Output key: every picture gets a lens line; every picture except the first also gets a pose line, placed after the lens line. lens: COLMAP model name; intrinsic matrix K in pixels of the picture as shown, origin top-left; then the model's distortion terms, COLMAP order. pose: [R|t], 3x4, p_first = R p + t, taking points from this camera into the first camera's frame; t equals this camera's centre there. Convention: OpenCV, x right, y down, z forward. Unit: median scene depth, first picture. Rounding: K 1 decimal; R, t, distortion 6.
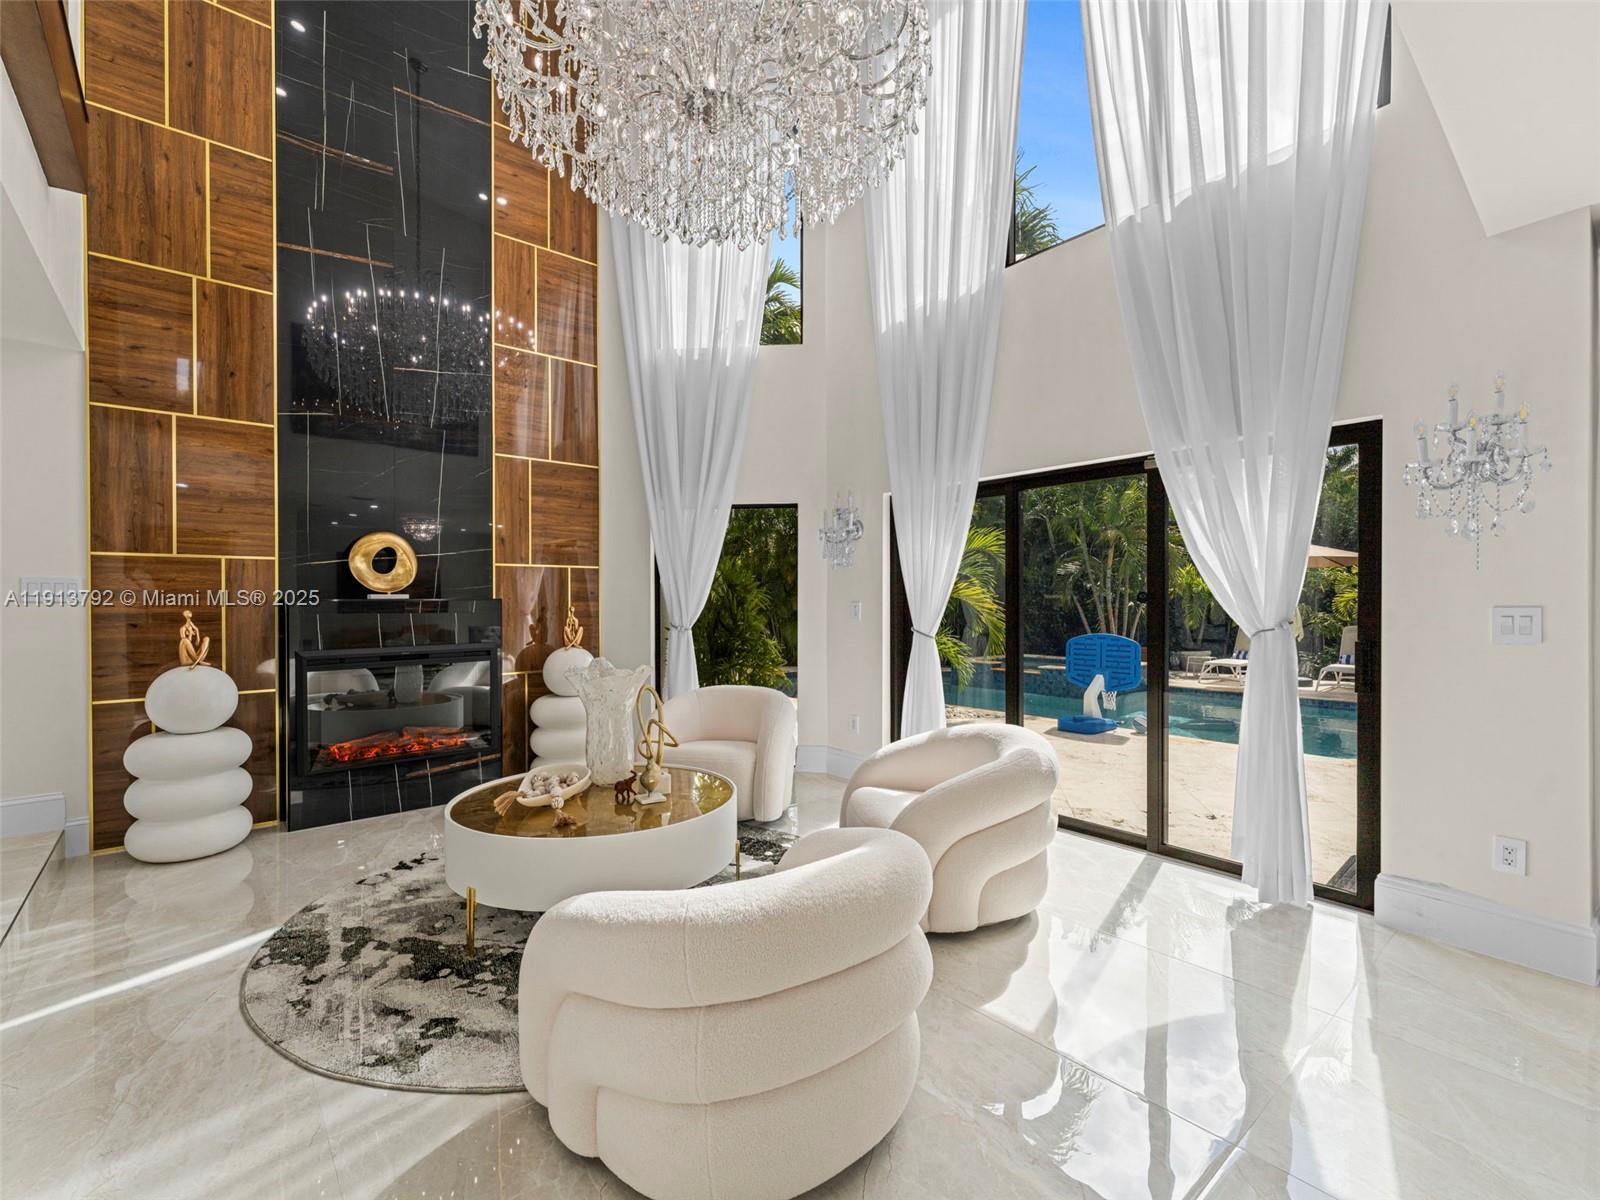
lens RADIAL K [[717.8, 0, 799.0], [0, 717.8, 603.5], [0, 0, 1]] dist [0.003706, -0.002668]
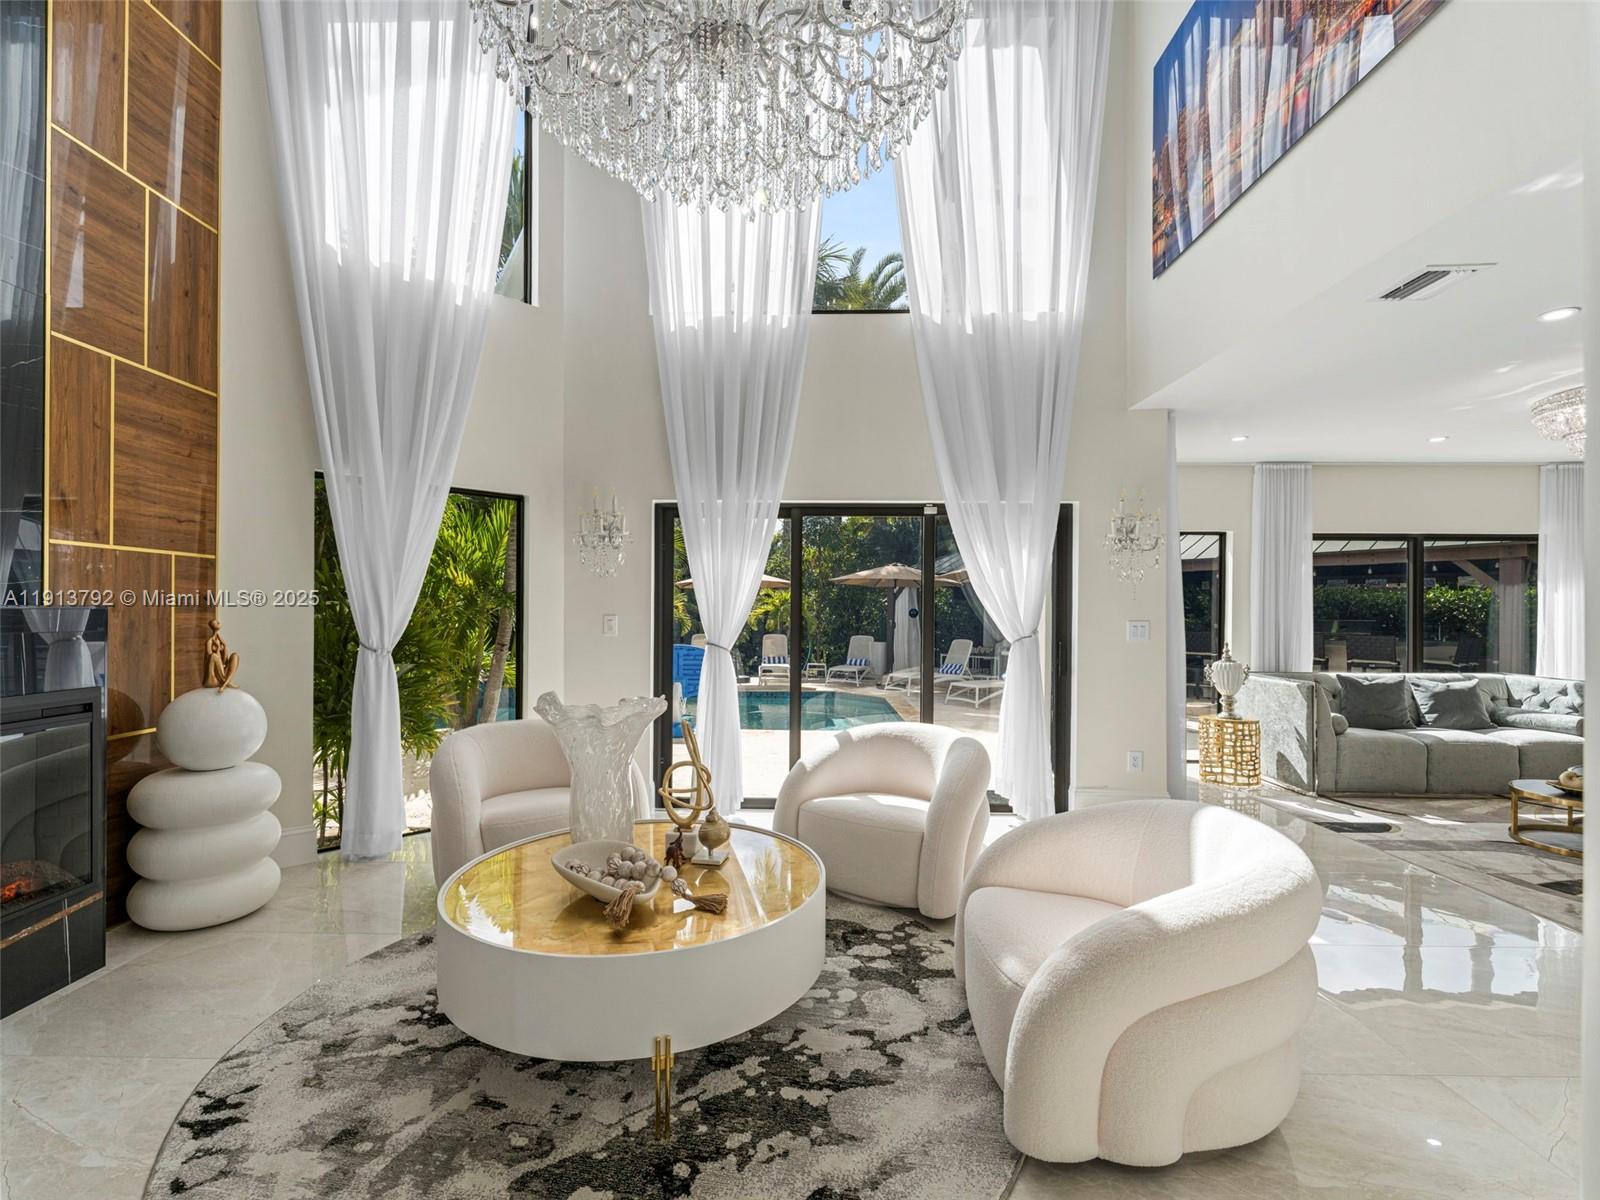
lens RADIAL K [[717.8, 0, 798.1], [0, 717.8, 612.5], [0, 0, 1]] dist [0.003706, -0.002668]
pose [[0.657207, 0.008294, 0.753665, -0.657462], [-0.004148, 0.999964, -0.007387, 0.000505], [-0.753699, 0.001729, 0.657217, 0.339467]]
